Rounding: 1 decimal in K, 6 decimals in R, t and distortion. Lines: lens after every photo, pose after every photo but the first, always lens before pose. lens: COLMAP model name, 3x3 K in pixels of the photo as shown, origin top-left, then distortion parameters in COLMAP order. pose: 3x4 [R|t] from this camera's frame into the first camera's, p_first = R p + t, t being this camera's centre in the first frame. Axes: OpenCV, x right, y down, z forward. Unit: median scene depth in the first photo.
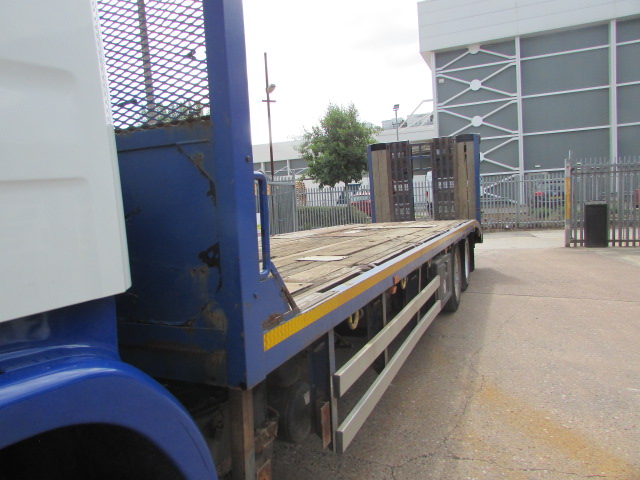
lens RADIAL K [[468.5, 0, 317.0], [0, 468.5, 240.1], [0, 0, 1]] dist [-0.038417, 0.026447]
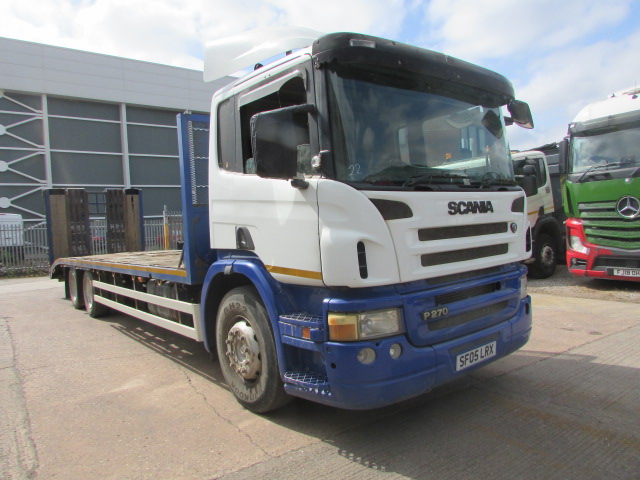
lens RADIAL K [[468.5, 0, 323.7], [0, 468.5, 239.6], [0, 0, 1]] dist [-0.038417, 0.026447]
pose [[0.460863, 0.005212, 0.887456, -0.570357], [0.093194, 0.994170, -0.054236, 0.037297], [-0.882565, 0.107701, 0.457690, -0.069537]]
